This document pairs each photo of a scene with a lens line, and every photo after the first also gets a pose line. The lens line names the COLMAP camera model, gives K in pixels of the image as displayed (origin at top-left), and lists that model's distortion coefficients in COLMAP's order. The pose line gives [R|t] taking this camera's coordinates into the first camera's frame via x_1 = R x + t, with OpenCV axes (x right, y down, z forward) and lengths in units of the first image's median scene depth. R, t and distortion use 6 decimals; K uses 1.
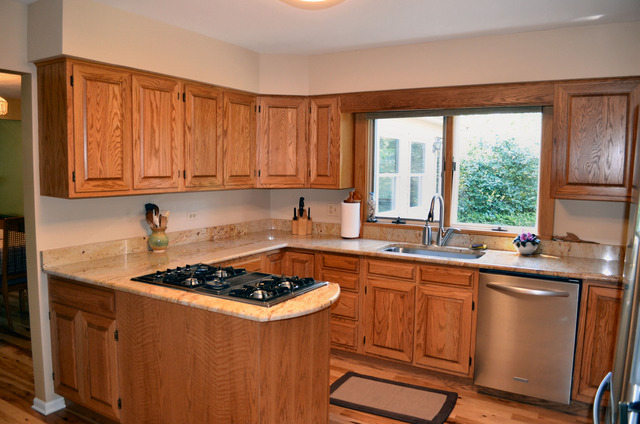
lens RADIAL K [[505.8, 0, 300.9], [0, 505.8, 211.0], [0, 0, 1]] dist [-0.004430, -0.002044]
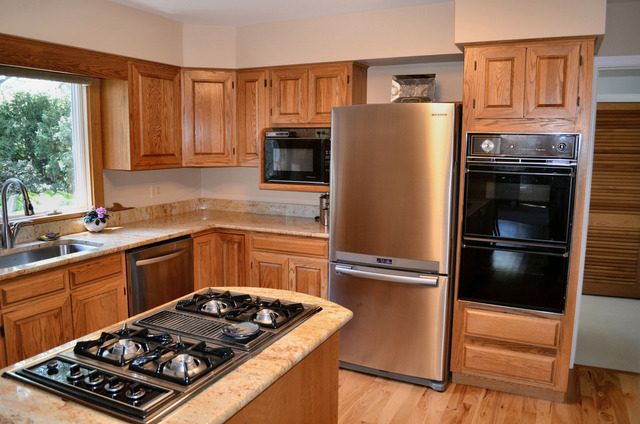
lens RADIAL K [[505.8, 0, 300.9], [0, 505.8, 211.0], [0, 0, 1]] dist [-0.004430, -0.002044]
pose [[-0.061701, -0.145827, 0.987384, -0.558260], [0.098112, 0.983592, 0.151398, -0.064017], [-0.993261, 0.106216, -0.046382, 0.679676]]
